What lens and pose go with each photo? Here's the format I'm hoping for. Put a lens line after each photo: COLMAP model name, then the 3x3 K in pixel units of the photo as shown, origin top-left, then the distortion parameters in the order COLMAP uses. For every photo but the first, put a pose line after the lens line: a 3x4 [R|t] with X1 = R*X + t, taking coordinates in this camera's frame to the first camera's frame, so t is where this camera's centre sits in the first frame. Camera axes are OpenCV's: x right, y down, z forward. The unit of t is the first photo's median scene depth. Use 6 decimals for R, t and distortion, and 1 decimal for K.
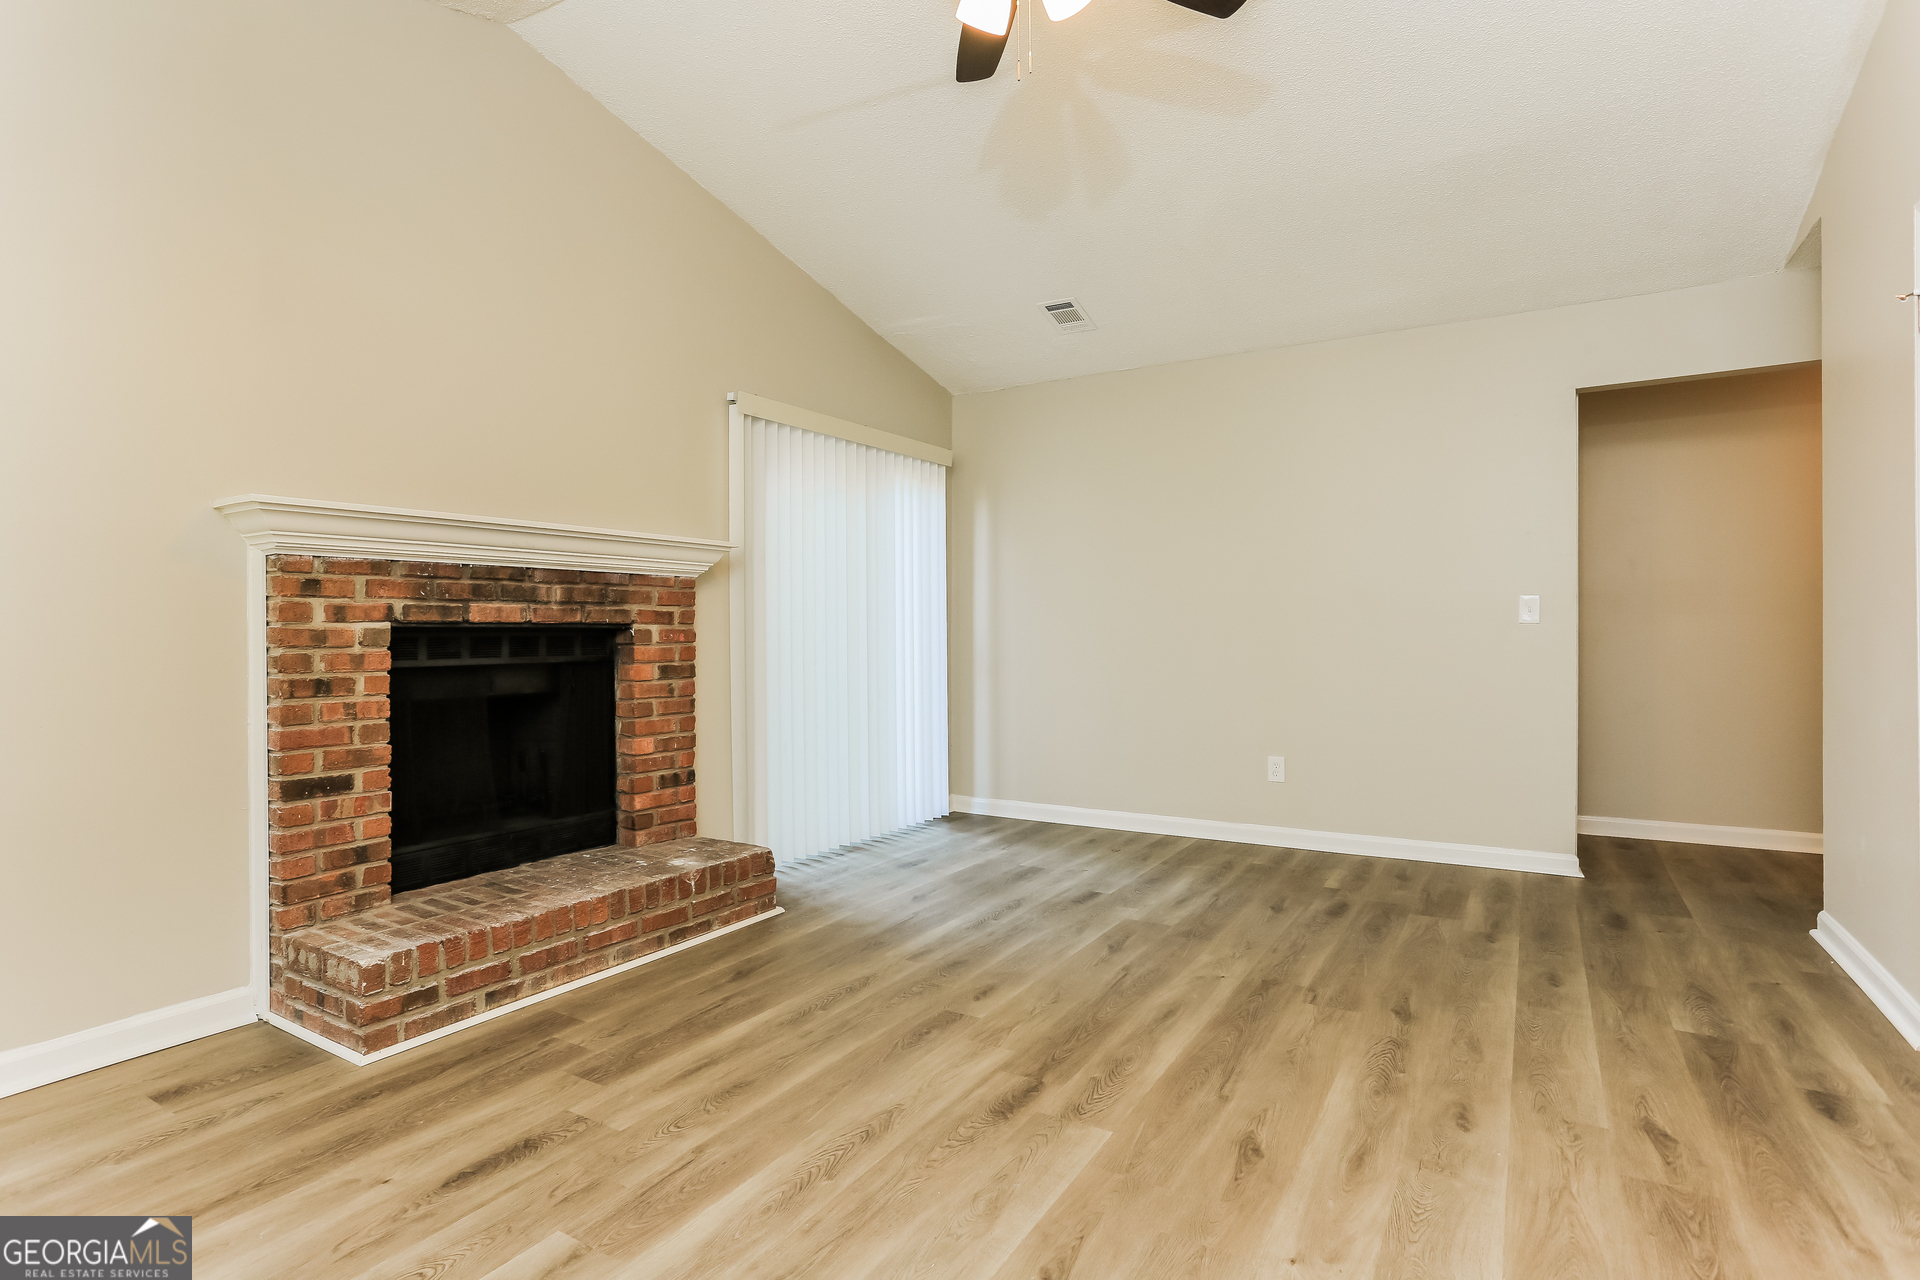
lens RADIAL K [[950.5, 0, 929.0], [0, 950.5, 632.2], [0, 0, 1]] dist [-0.024170, 0.012092]
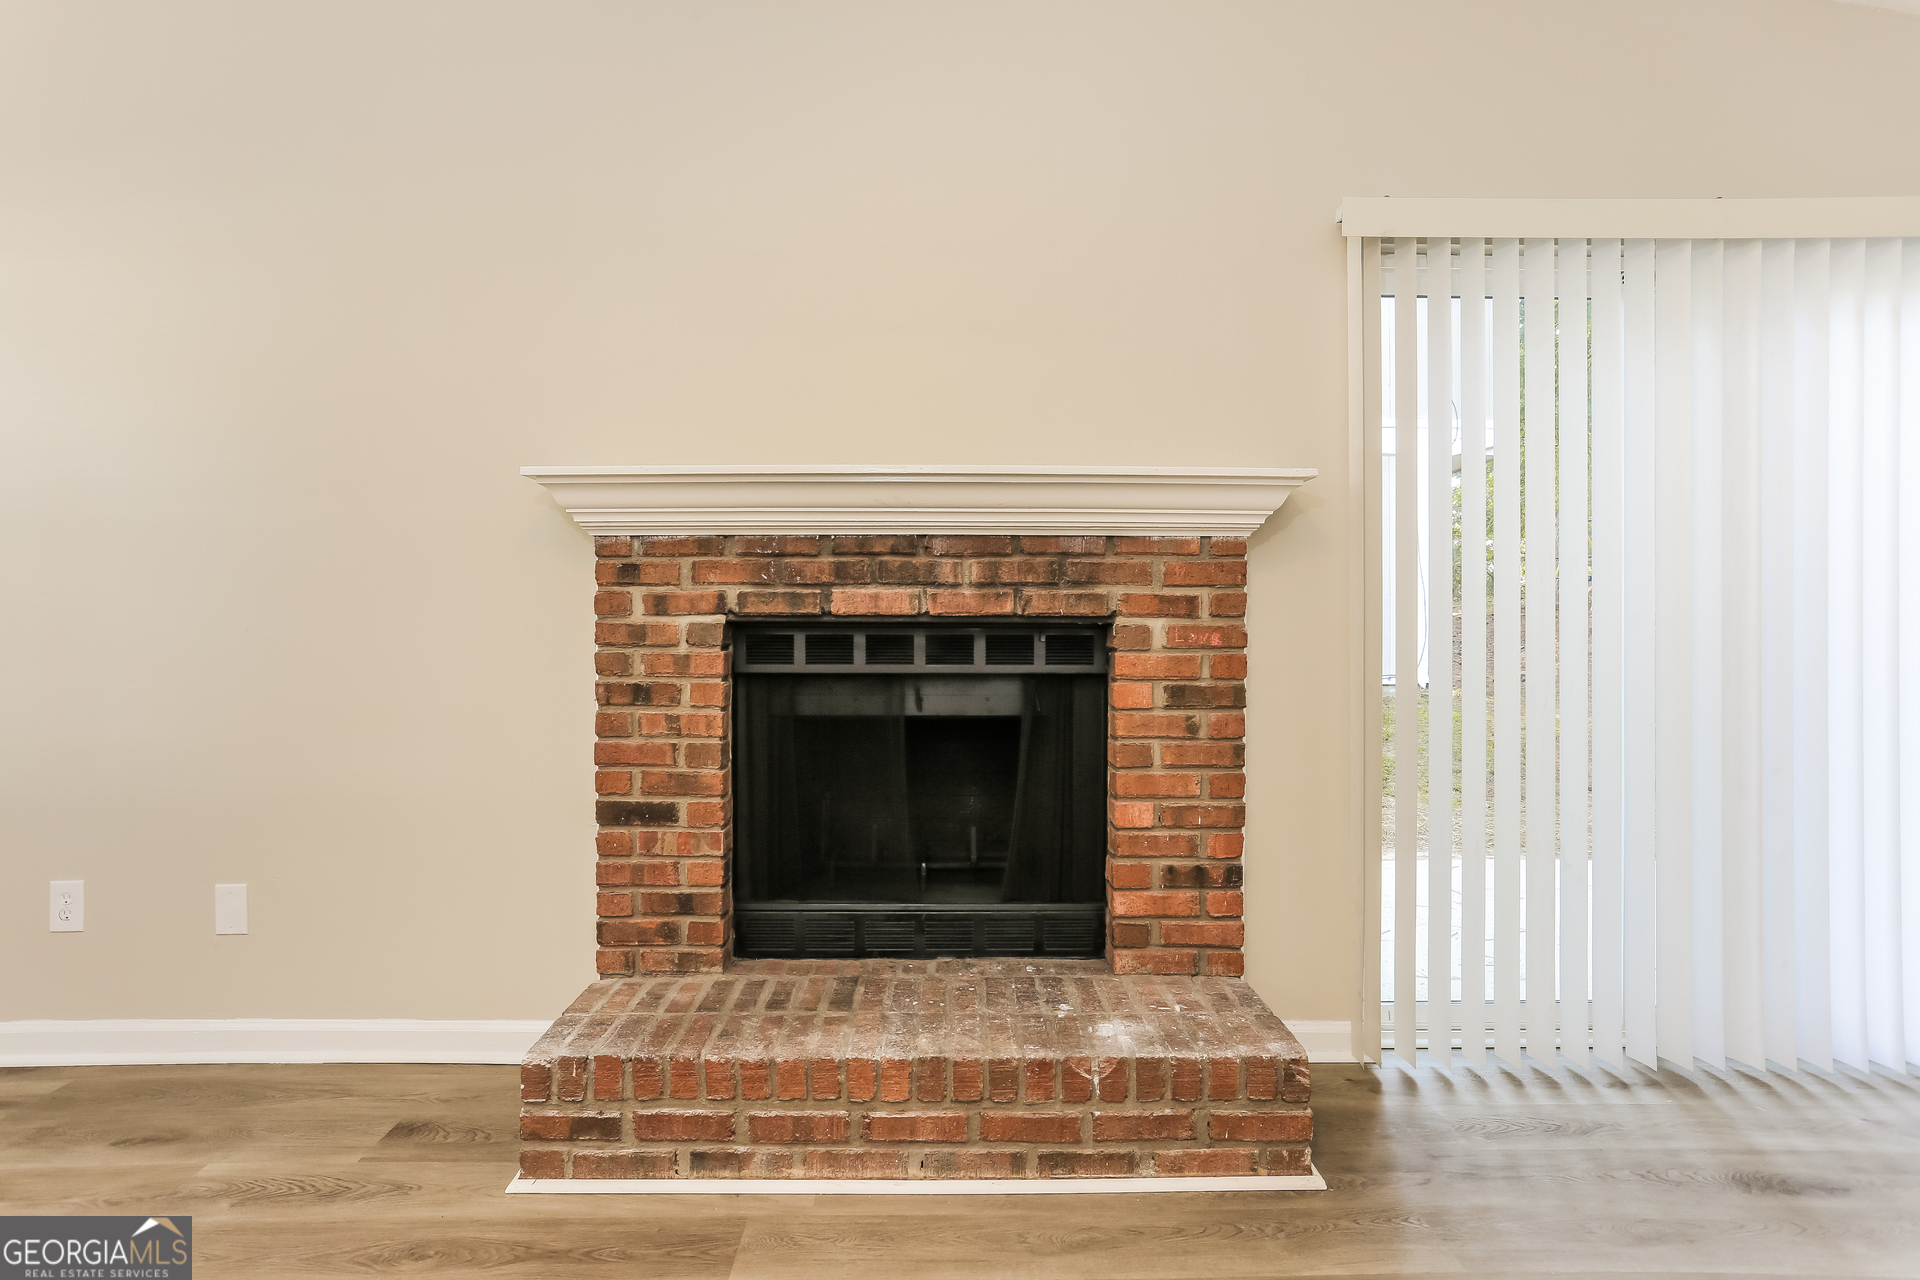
lens RADIAL K [[950.5, 0, 954.8], [0, 950.5, 646.6], [0, 0, 1]] dist [-0.024170, 0.012092]
pose [[0.553967, 0.019636, -0.832307, 0.190128], [-0.005429, 0.999786, 0.019974, -0.001342], [0.832521, -0.006546, 0.553955, 0.726450]]
